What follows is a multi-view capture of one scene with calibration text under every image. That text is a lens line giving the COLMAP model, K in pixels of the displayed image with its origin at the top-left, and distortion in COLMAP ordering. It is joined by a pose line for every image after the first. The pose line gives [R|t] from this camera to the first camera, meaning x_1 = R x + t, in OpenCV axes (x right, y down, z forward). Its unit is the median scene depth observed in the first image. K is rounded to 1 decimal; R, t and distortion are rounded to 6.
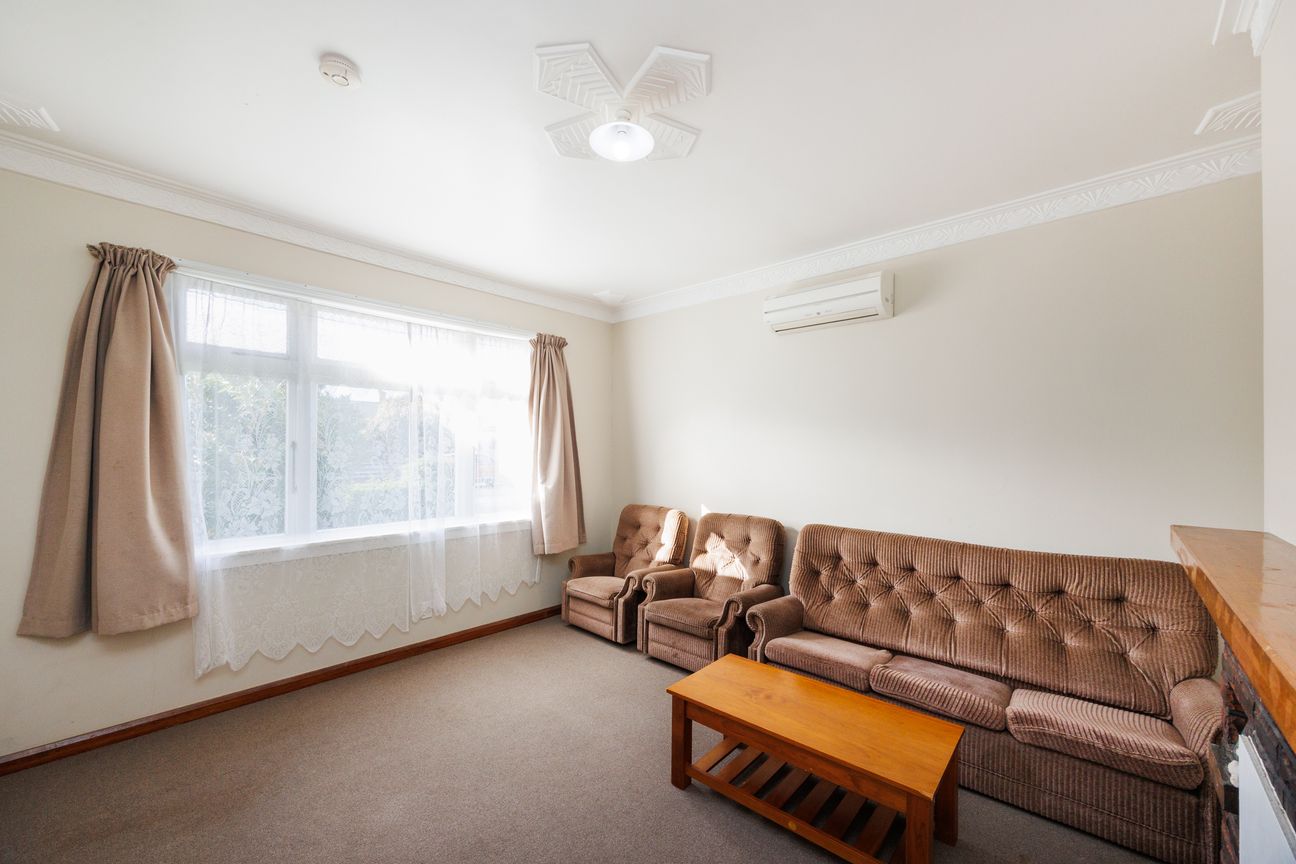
lens RADIAL K [[510.8, 0, 648.0], [0, 510.8, 432.0], [0, 0, 1]] dist [0.001288, 0.000118]
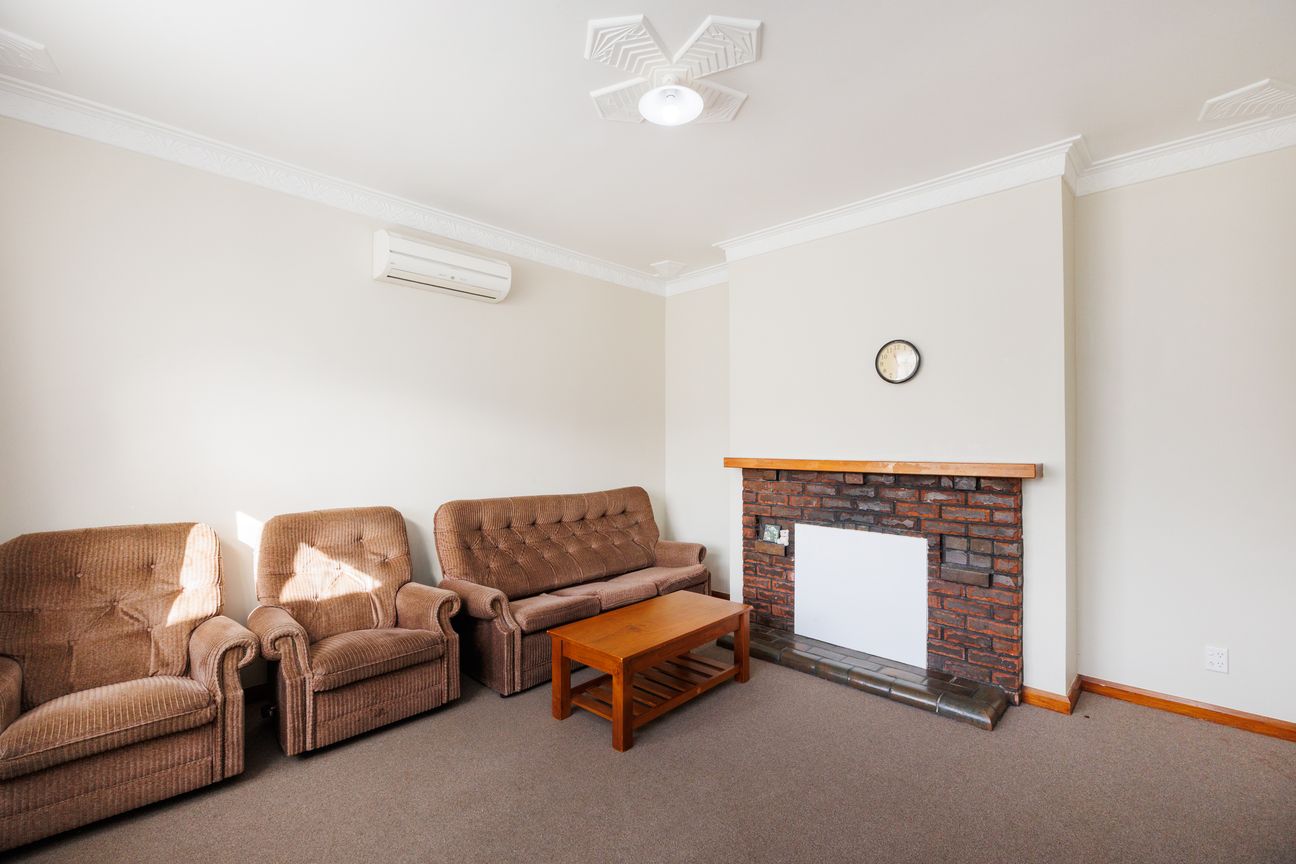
lens RADIAL K [[562.8, 0, 648.0], [0, 562.8, 432.0], [0, 0, 1]] dist [-0.001531, -0.000284]
pose [[0.007311, 0.003418, 0.999967, -0.703752], [-0.042390, 0.999096, -0.003105, 0.039158], [-0.999074, -0.042366, 0.007449, 0.627198]]
